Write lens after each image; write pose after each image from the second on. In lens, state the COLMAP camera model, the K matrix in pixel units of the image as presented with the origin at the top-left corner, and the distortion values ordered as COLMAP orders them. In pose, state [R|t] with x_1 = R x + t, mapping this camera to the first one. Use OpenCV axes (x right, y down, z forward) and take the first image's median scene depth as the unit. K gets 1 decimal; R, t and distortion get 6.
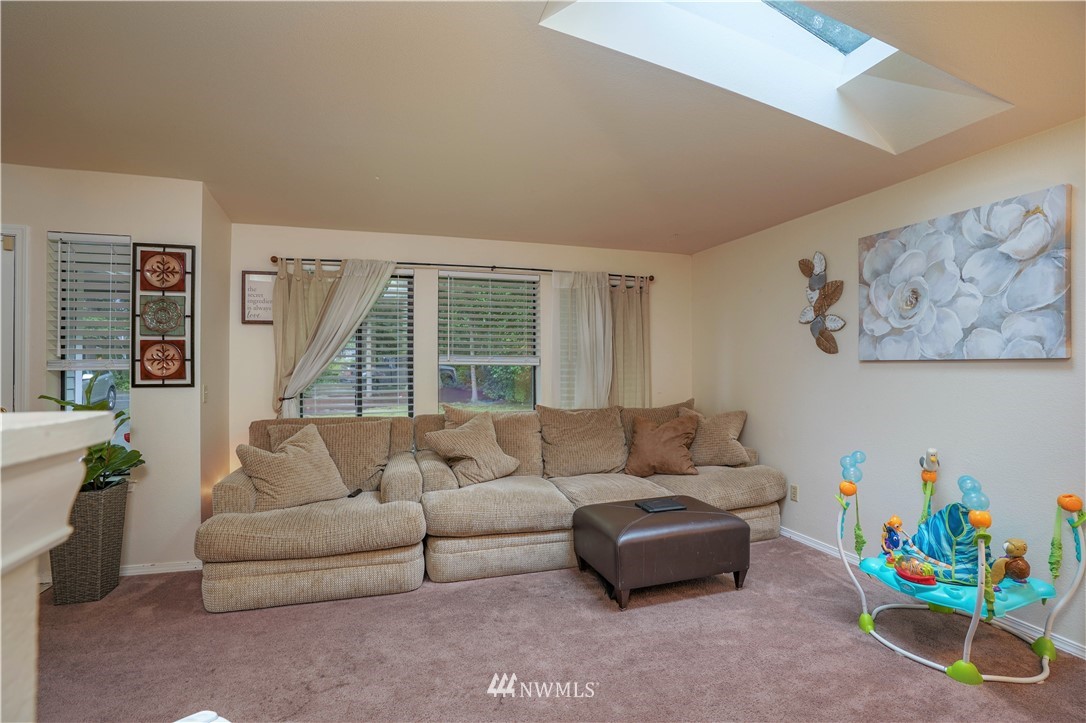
lens RADIAL K [[502.4, 0, 538.3], [0, 502.4, 357.8], [0, 0, 1]] dist [-0.047942, 0.007776]
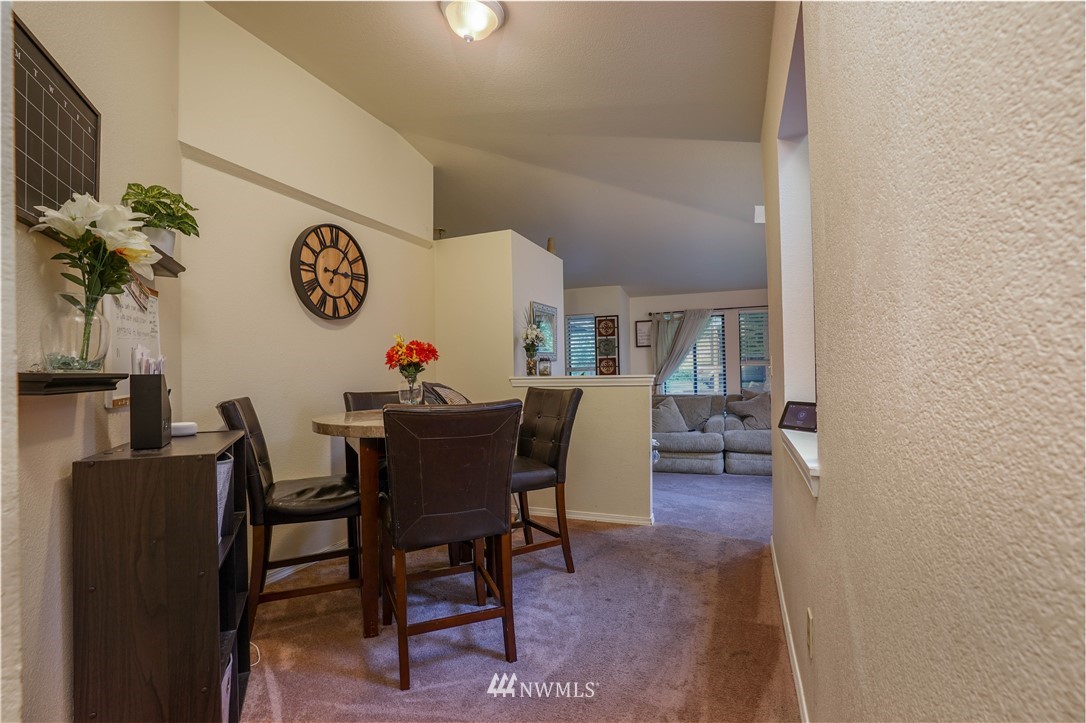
lens RADIAL K [[502.4, 0, 540.1], [0, 502.4, 364.9], [0, 0, 1]] dist [-0.047942, 0.007776]
pose [[0.773401, -0.023609, -0.633477, 0.468258], [0.028499, 0.999591, -0.002460, -0.006550], [0.633276, -0.016151, 0.773757, -1.000497]]
